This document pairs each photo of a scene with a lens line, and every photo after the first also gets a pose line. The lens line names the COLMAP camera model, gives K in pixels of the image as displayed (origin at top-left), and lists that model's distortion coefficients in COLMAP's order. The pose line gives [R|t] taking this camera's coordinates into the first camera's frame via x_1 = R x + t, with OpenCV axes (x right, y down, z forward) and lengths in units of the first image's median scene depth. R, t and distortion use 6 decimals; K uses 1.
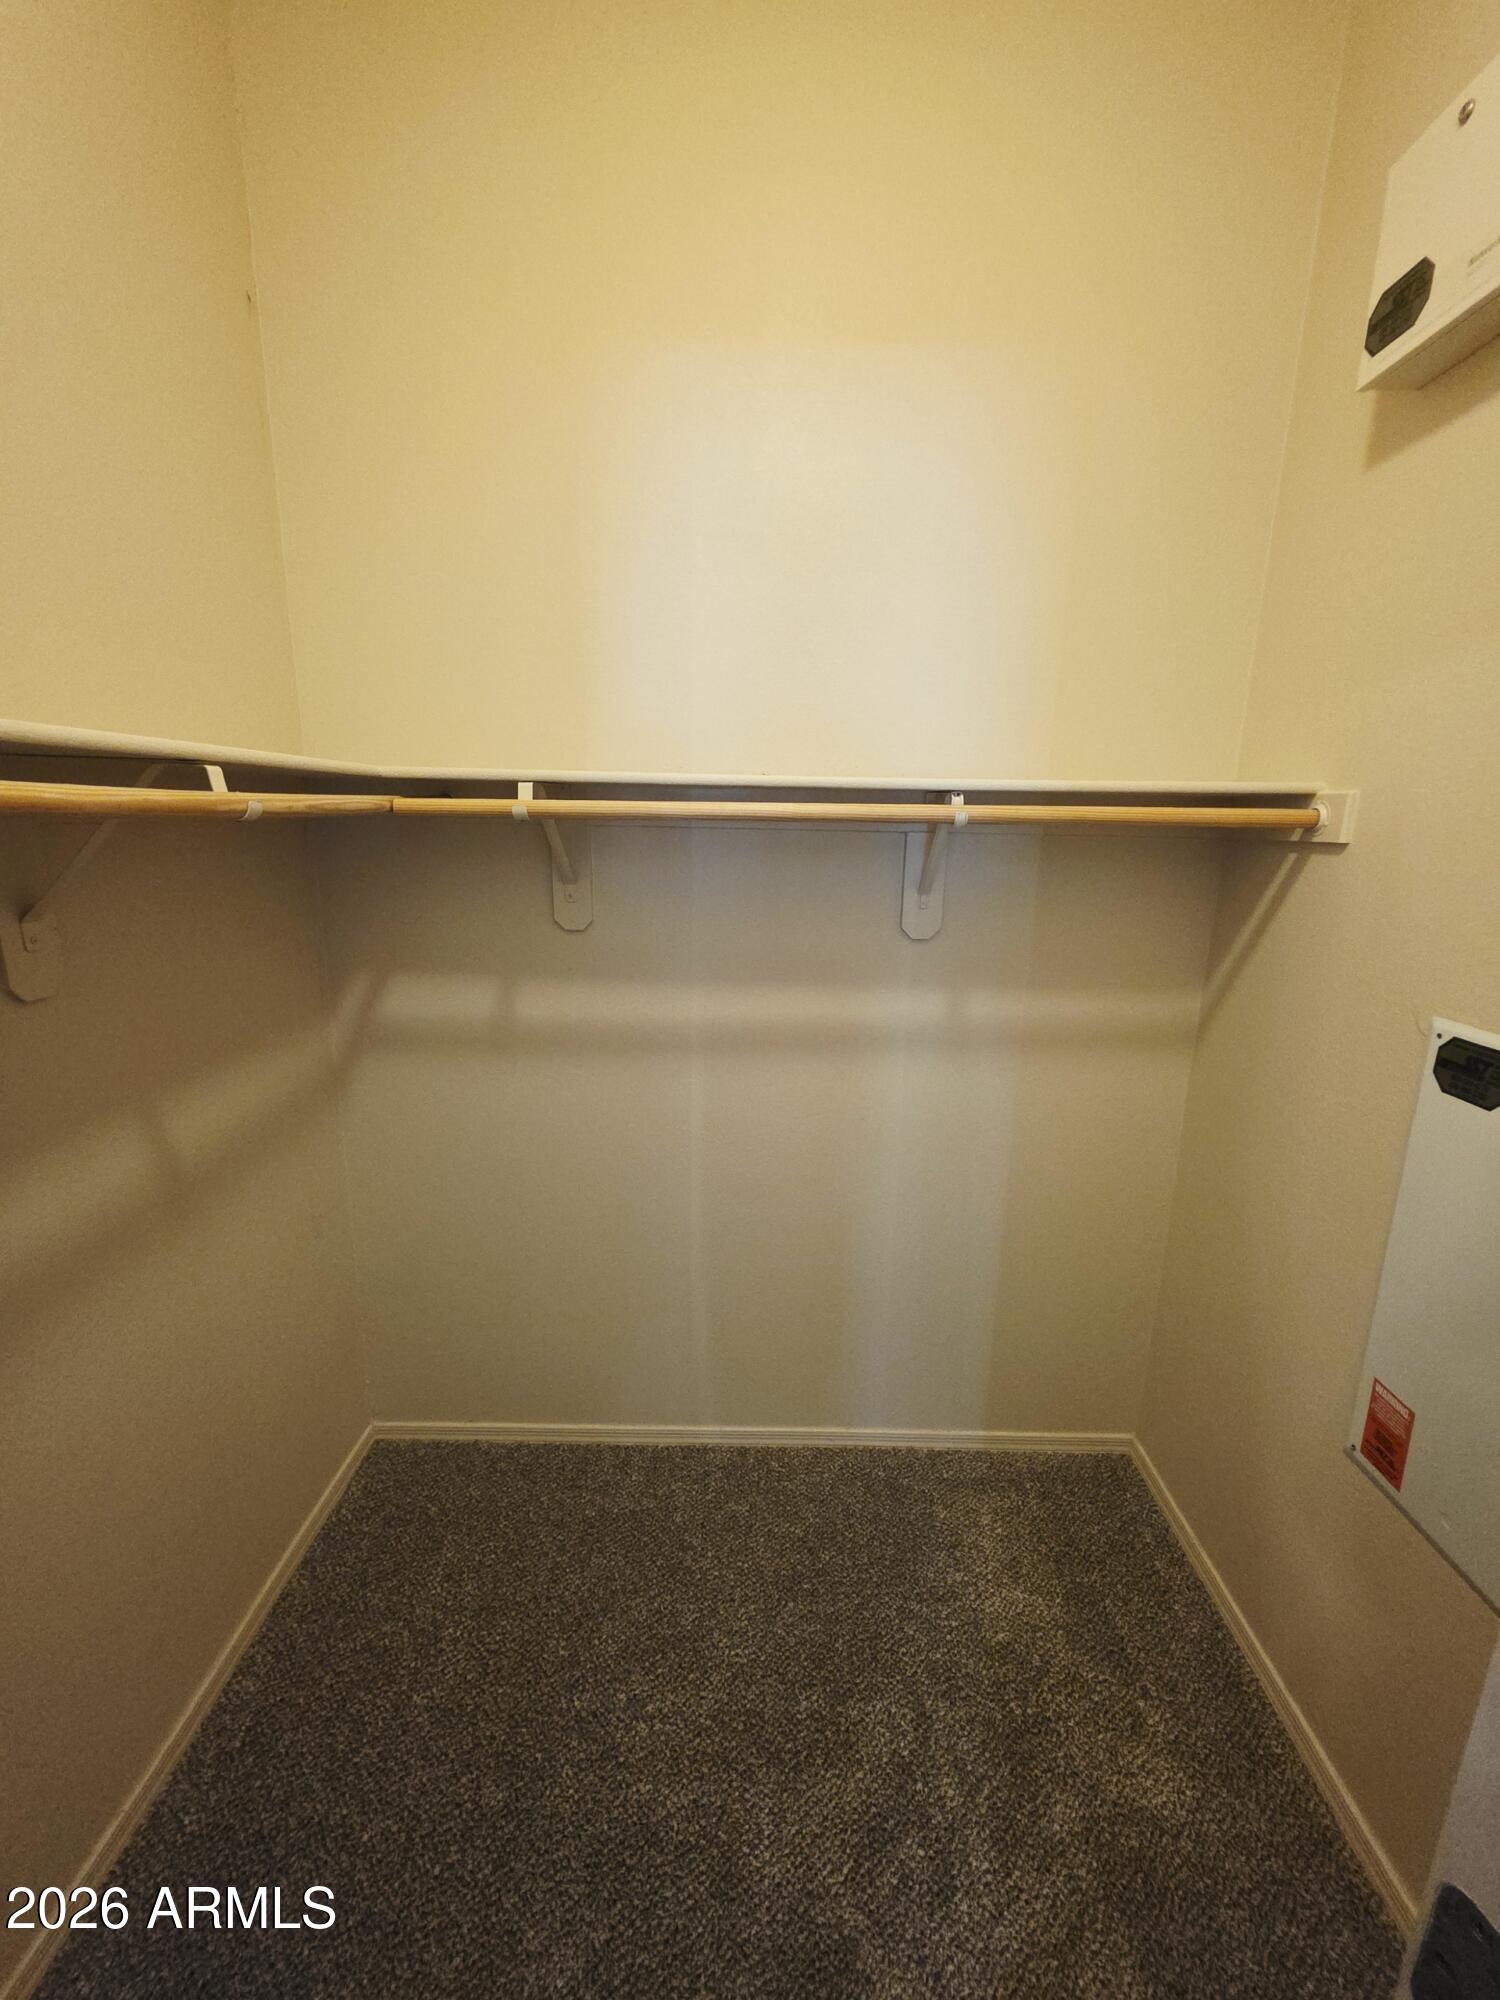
lens RADIAL K [[800.1, 0, 752.1], [0, 800.1, 1000.4], [0, 0, 1]] dist [0.007205, -0.001900]
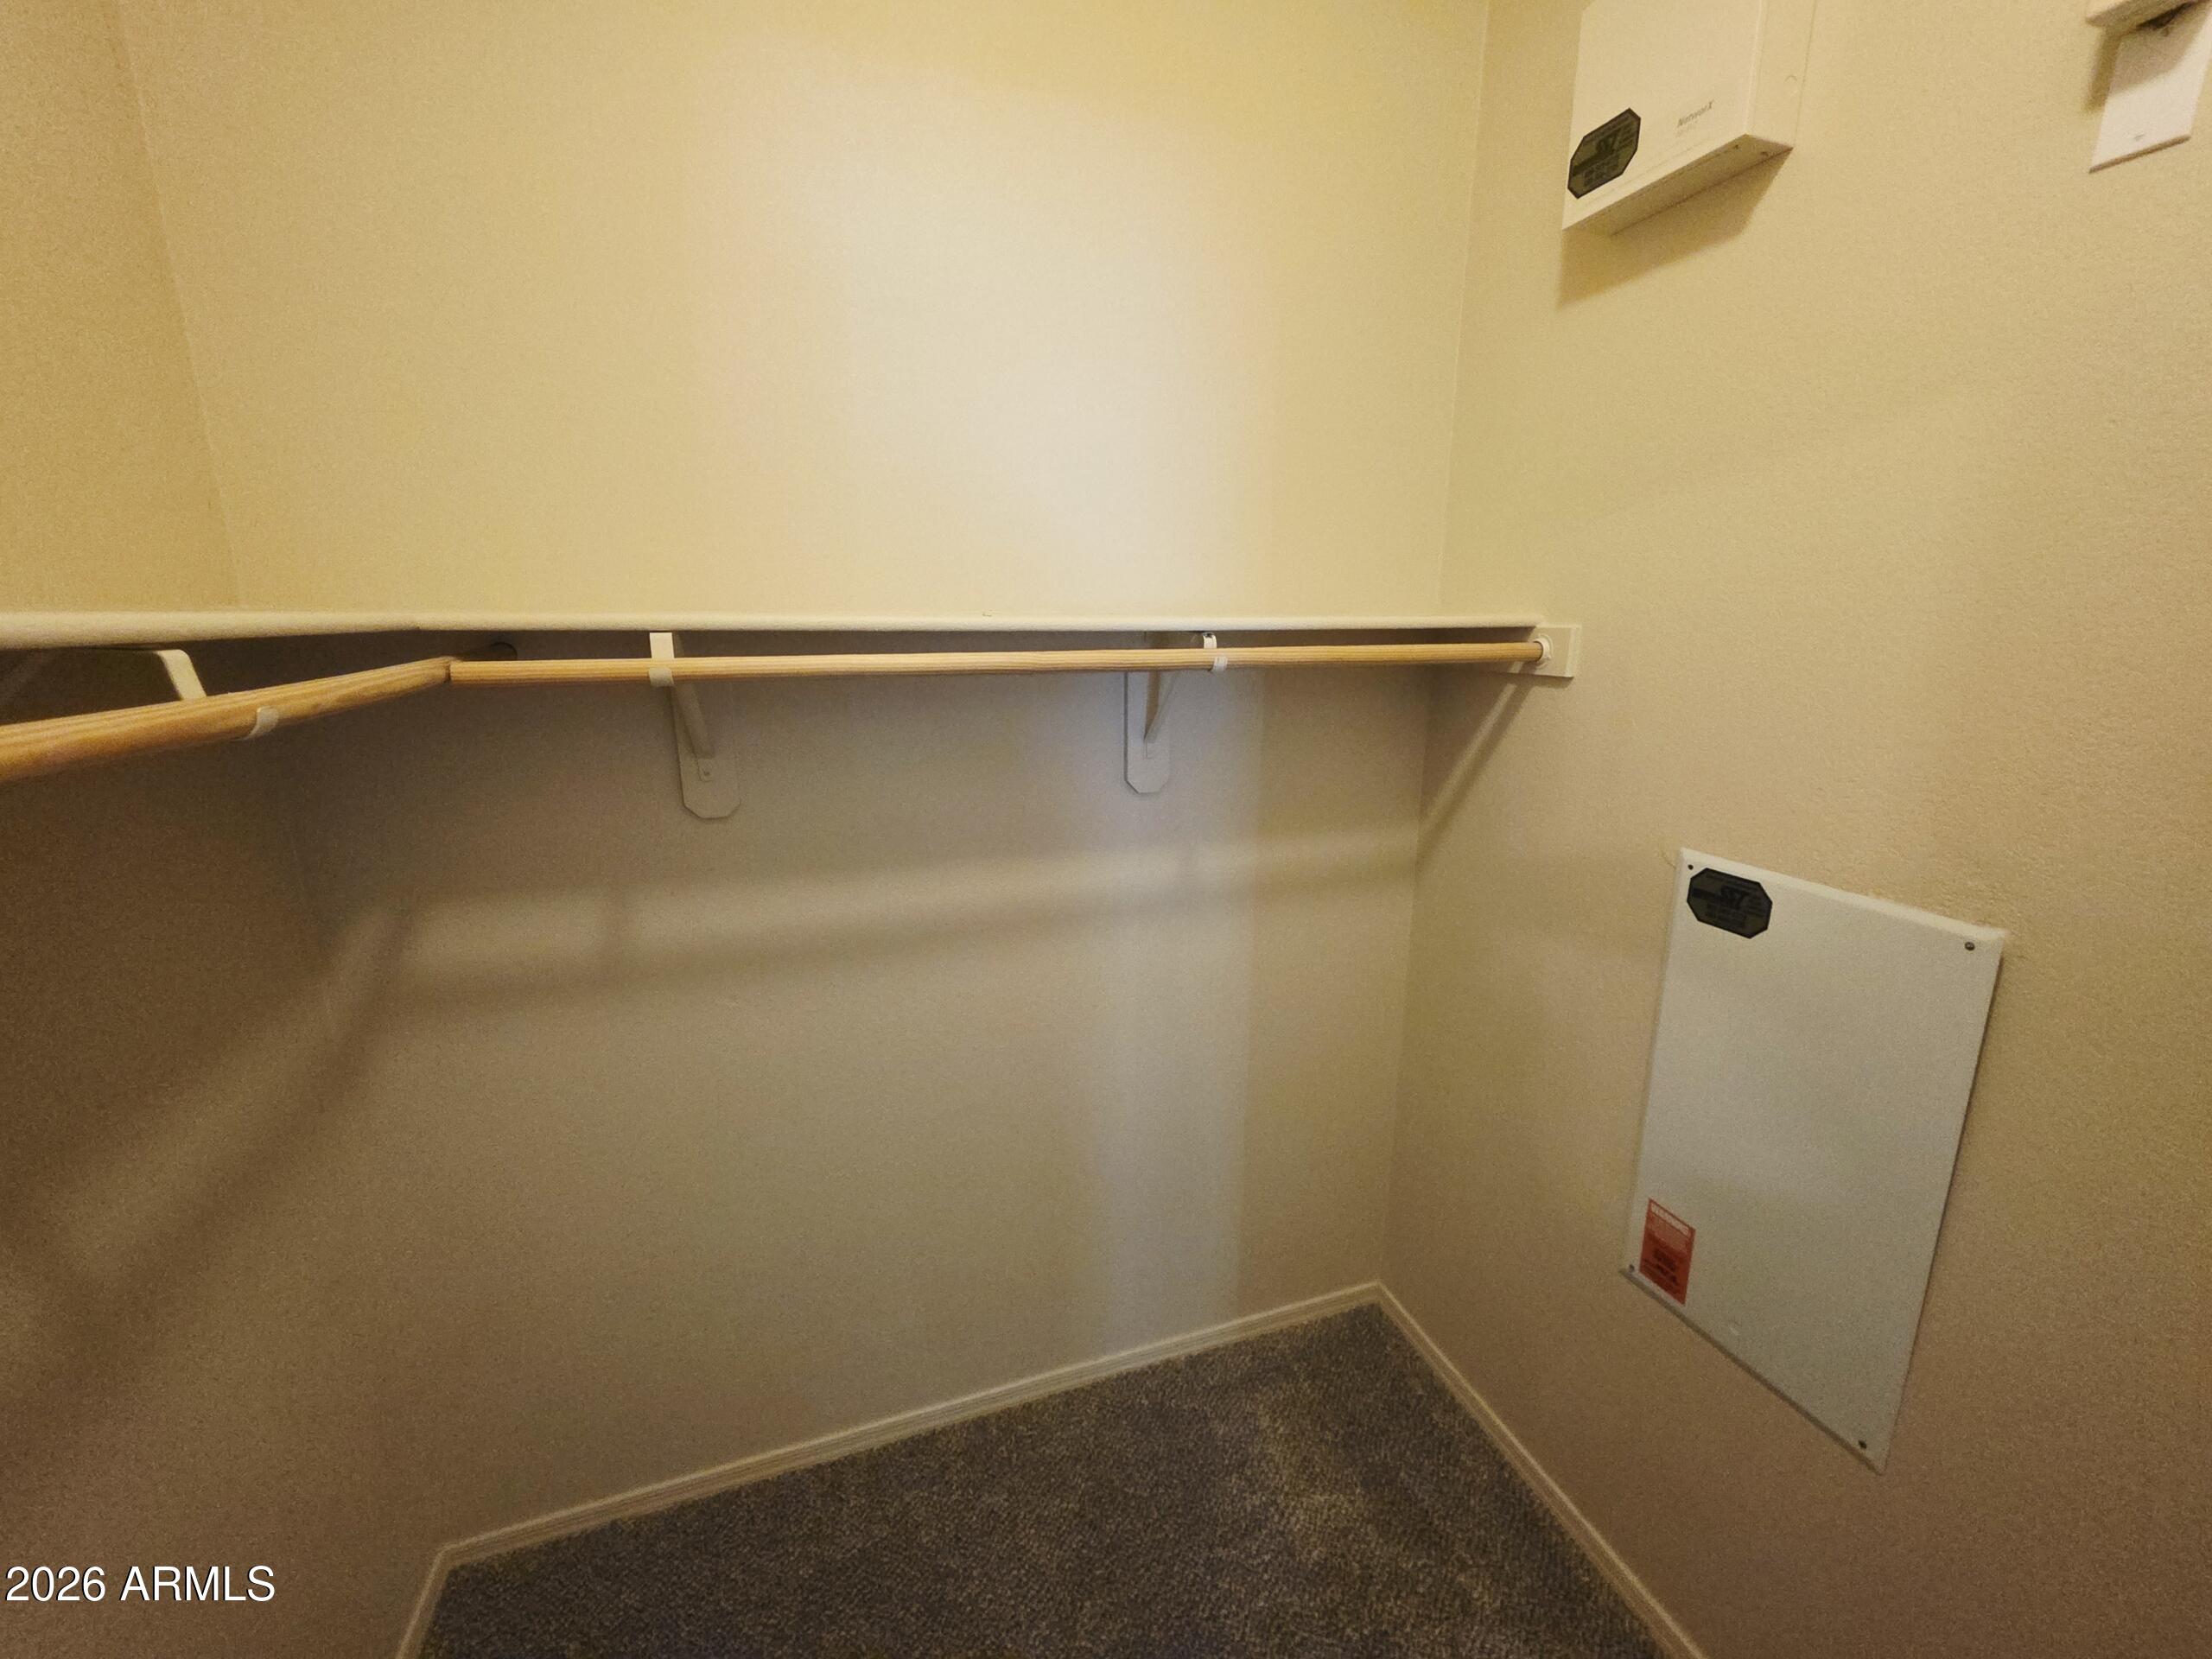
lens RADIAL K [[884.9, 0, 1105.3], [0, 884.9, 819.6], [0, 0, 1]] dist [0.007205, -0.001900]
pose [[0.943013, -0.091058, 0.320053, -0.165010], [0.089829, 0.995783, 0.018635, -0.079775], [-0.320400, 0.011177, 0.947216, 0.115313]]
